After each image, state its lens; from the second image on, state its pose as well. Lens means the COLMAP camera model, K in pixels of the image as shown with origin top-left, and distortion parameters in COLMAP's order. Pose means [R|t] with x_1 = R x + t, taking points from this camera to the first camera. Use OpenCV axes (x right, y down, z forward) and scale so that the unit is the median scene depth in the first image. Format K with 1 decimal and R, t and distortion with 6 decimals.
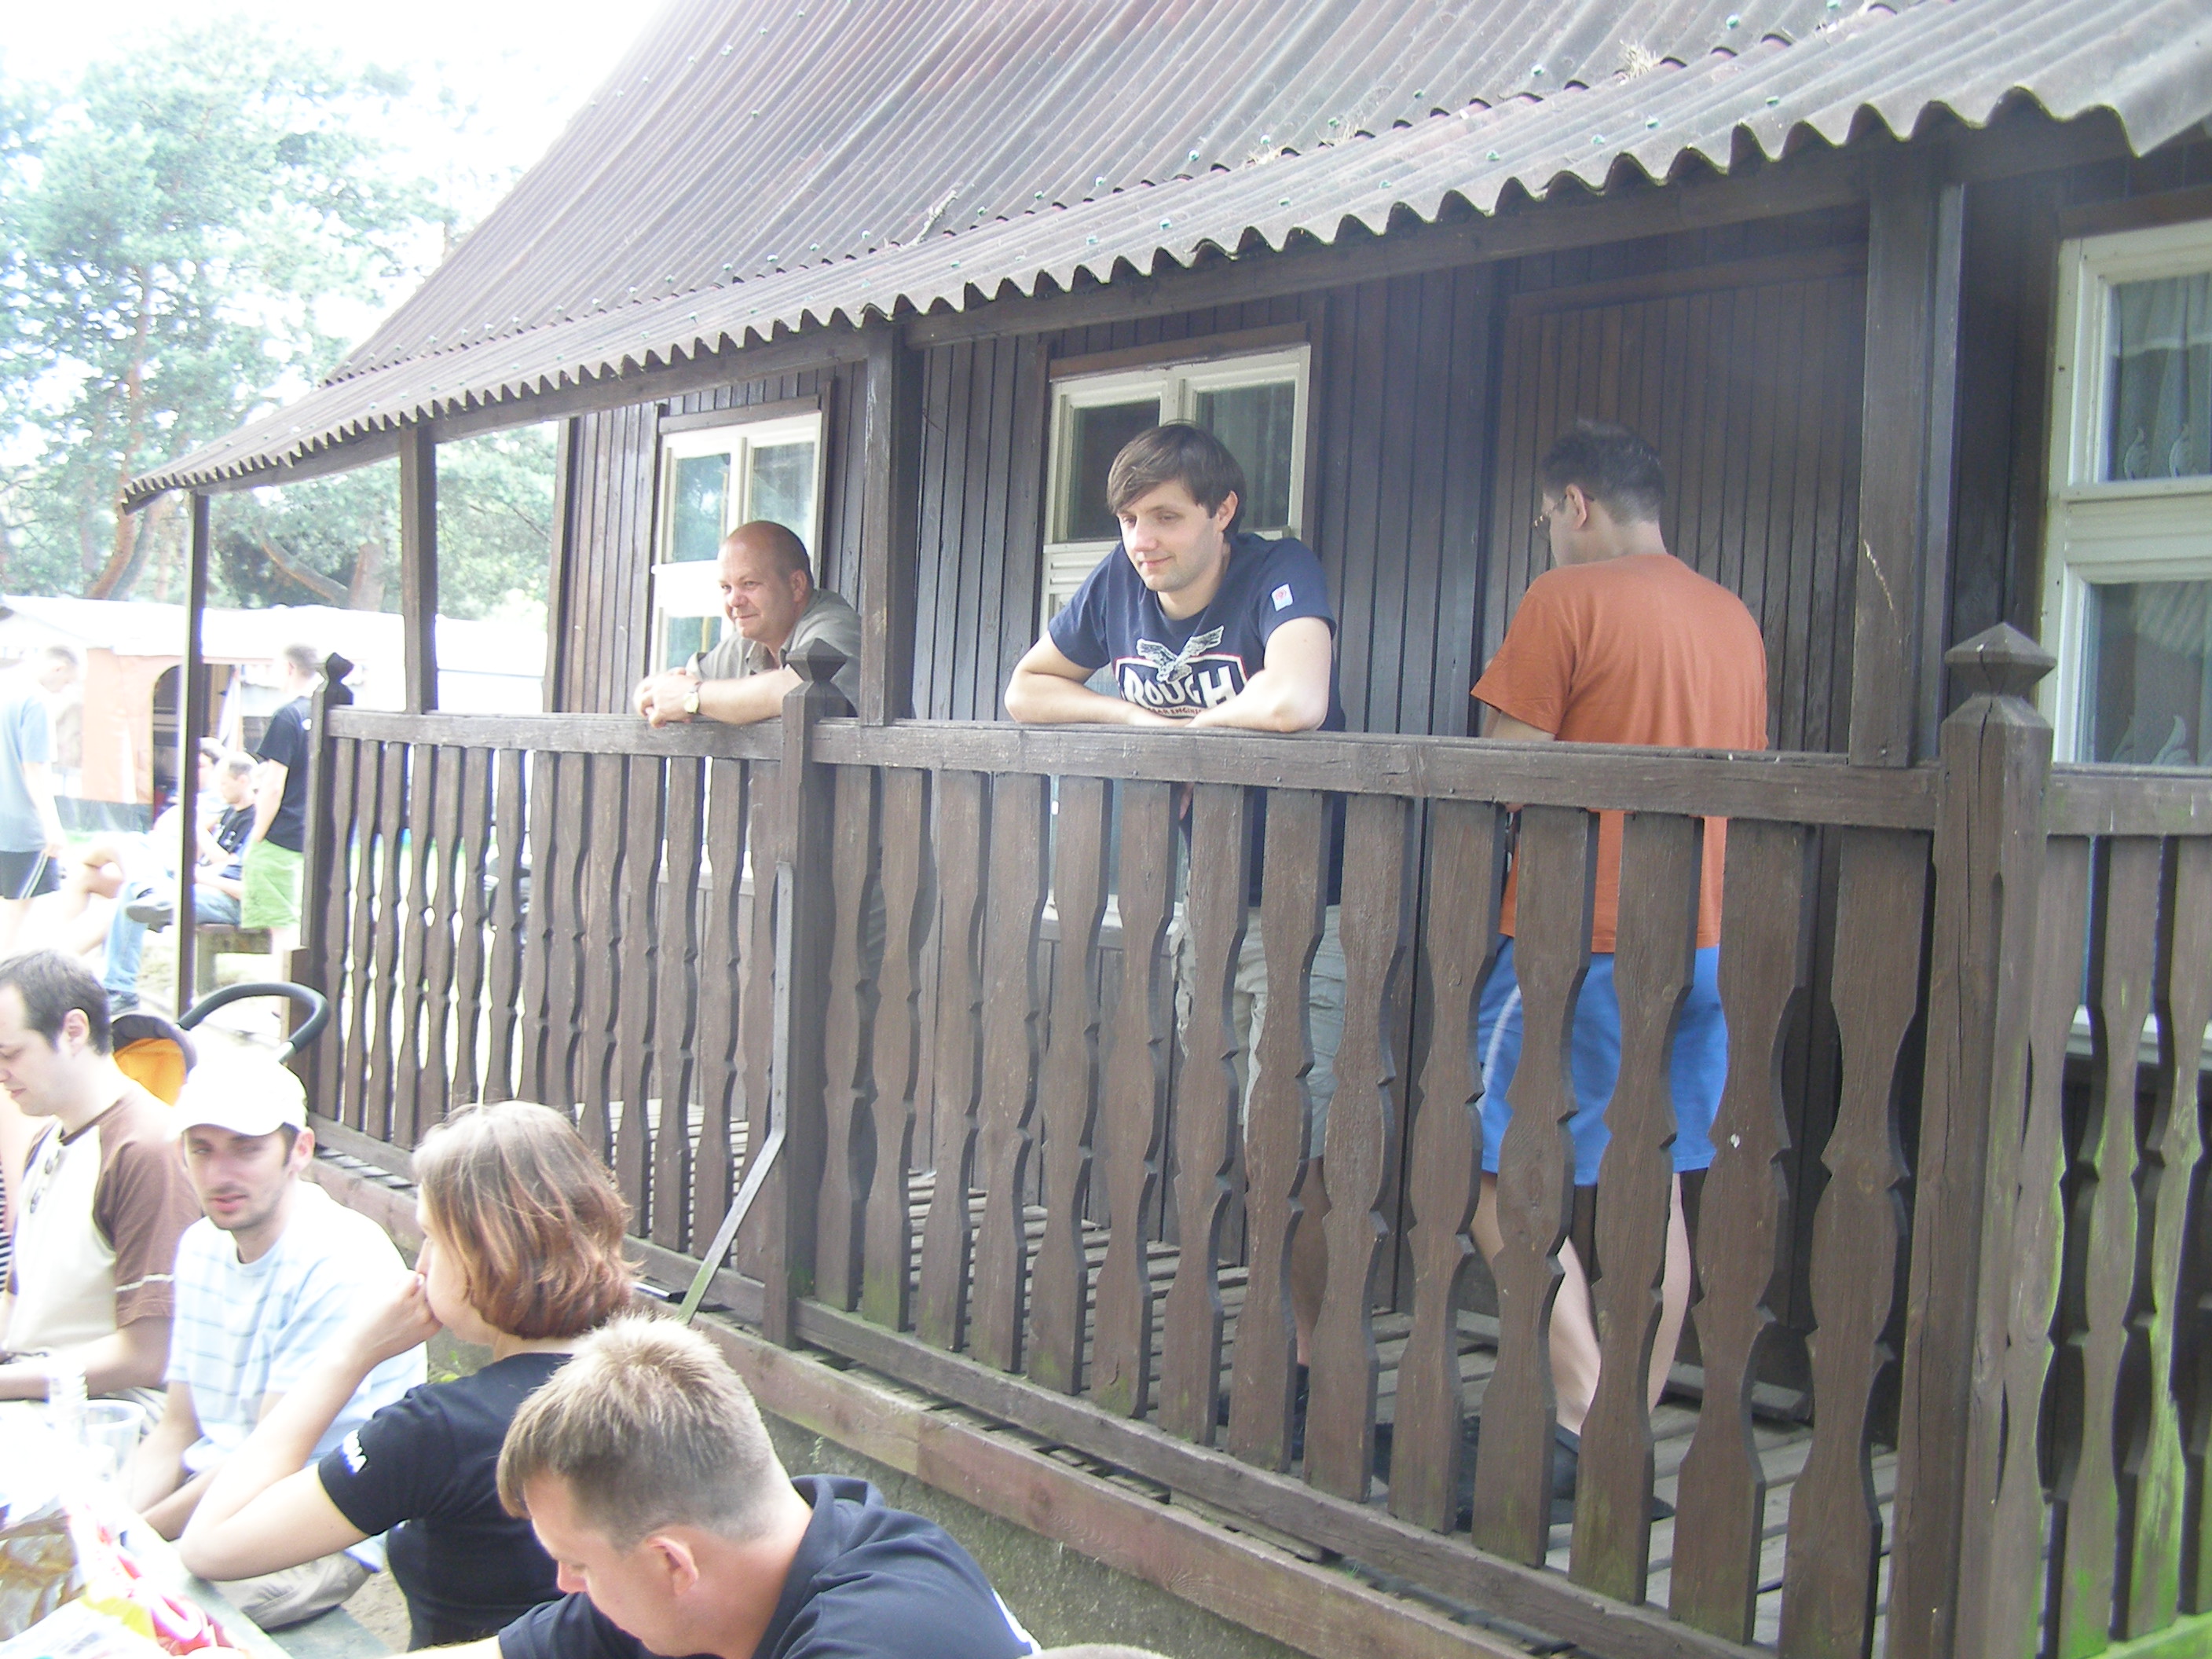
lens RADIAL K [[2554.9, 0, 1106.0], [0, 2554.9, 829.5], [0, 0, 1]] dist [-0.193356, 0.344909]
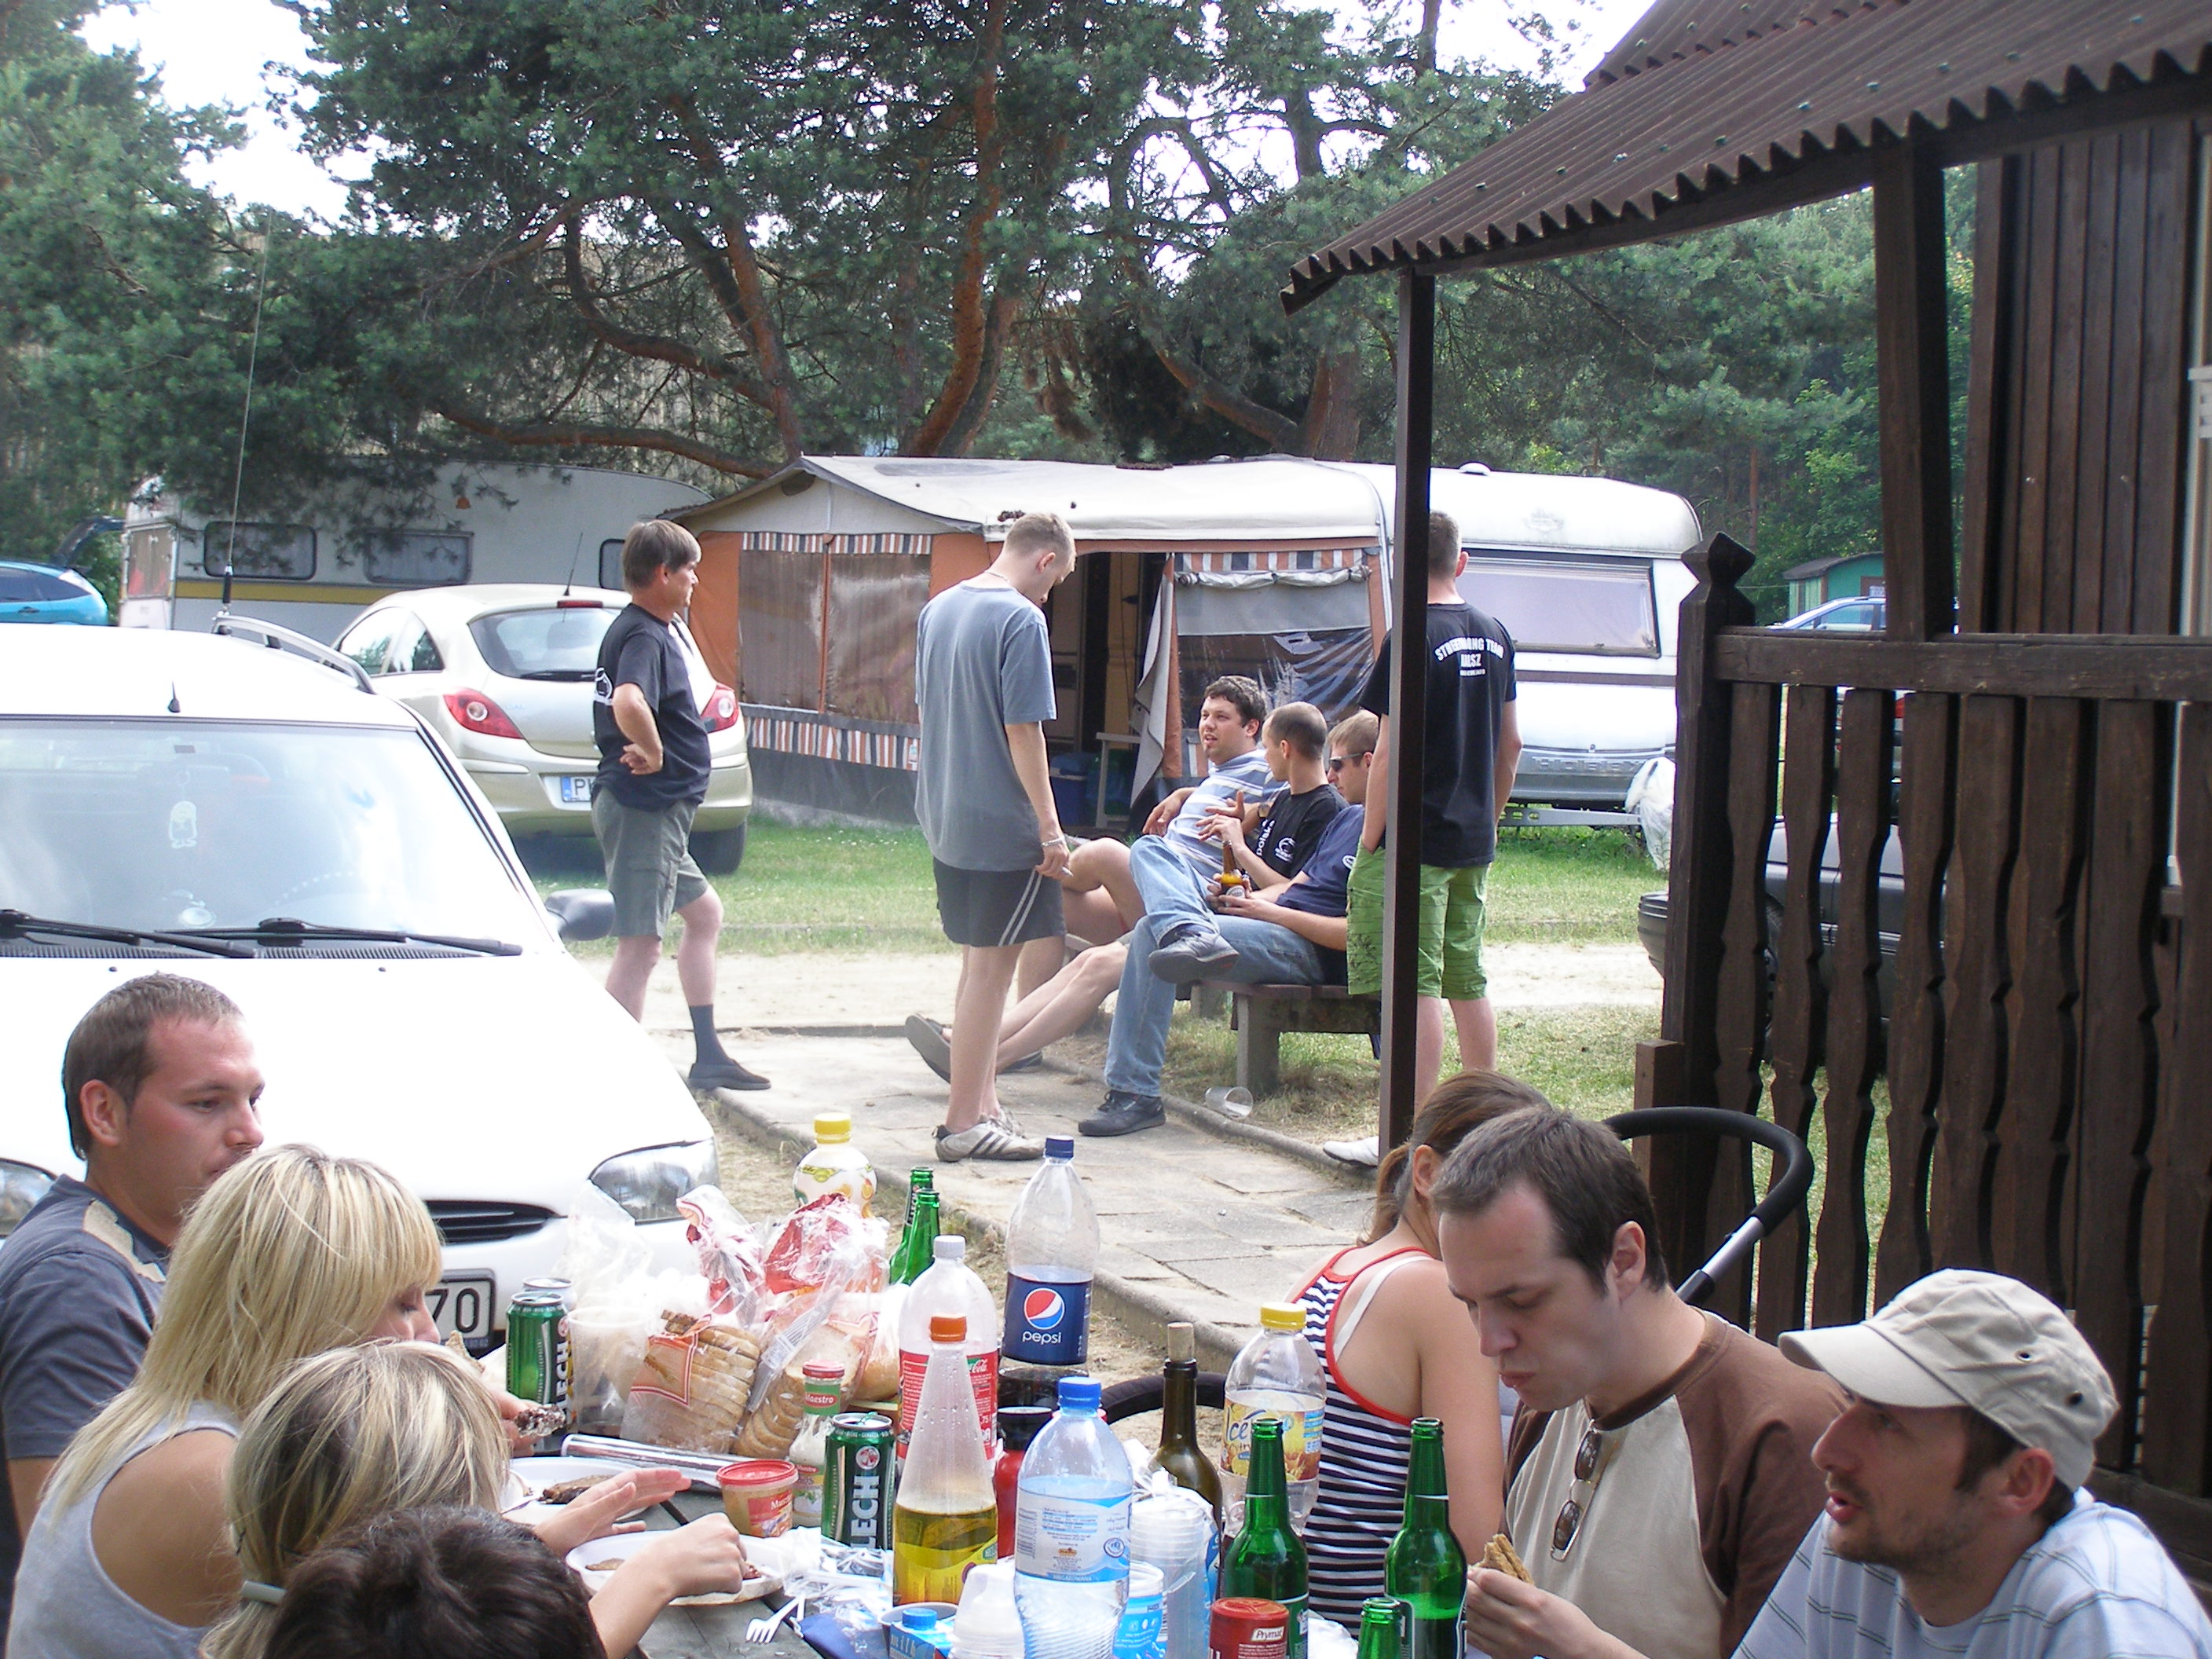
lens RADIAL K [[4127.7, 0, 1106.0], [0, 4127.7, 829.5], [0, 0, 1]] dist [-0.093187, 0.276741]
pose [[0.956202, -0.012526, -0.292438, -0.172928], [0.015091, 0.999865, 0.006519, -0.011432], [0.292317, -0.010647, 0.956262, 0.049742]]
